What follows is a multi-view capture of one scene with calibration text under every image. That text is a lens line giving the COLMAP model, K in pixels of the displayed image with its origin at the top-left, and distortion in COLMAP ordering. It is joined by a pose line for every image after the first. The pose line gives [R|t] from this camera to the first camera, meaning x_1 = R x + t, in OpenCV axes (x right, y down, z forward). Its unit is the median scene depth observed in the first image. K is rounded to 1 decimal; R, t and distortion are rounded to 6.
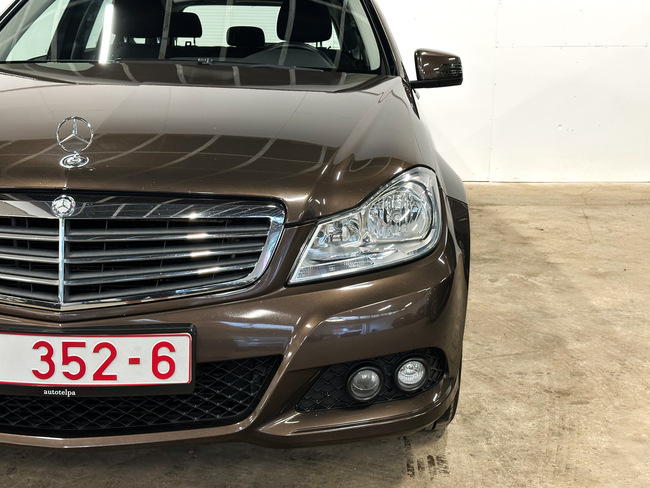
lens RADIAL K [[941.2, 0, 325.0], [0, 941.2, 244.0], [0, 0, 1]] dist [0.237906, -0.602007]
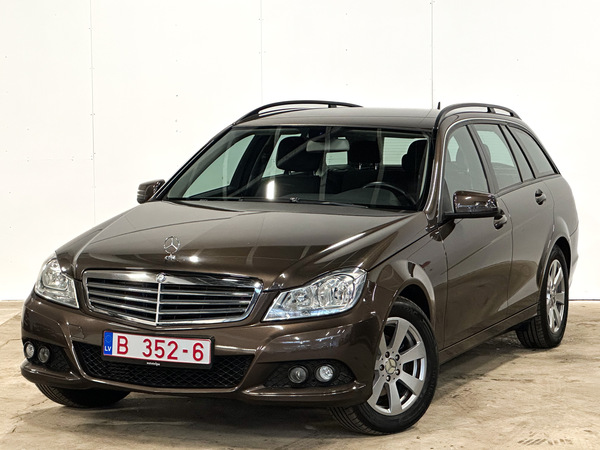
lens RADIAL K [[1781.2, 0, 300.0], [0, 1781.2, 225.0], [0, 0, 1]] dist [-0.144162, 7.118711]
pose [[0.930334, 0.023811, -0.365940, 1.382590], [-0.072374, 0.990185, -0.119567, 0.280372], [0.359501, 0.137722, 0.922926, -2.431916]]
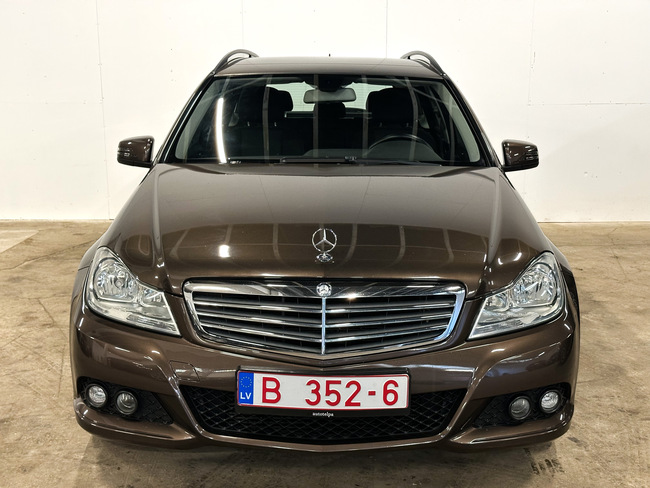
lens RADIAL K [[941.2, 0, 325.0], [0, 941.2, 244.0], [0, 0, 1]] dist [0.237906, -0.602007]
pose [[0.999899, -0.008923, 0.011073, -0.269108], [0.009104, 0.999823, -0.016474, -0.081619], [-0.010924, 0.016574, 0.999803, -0.457392]]
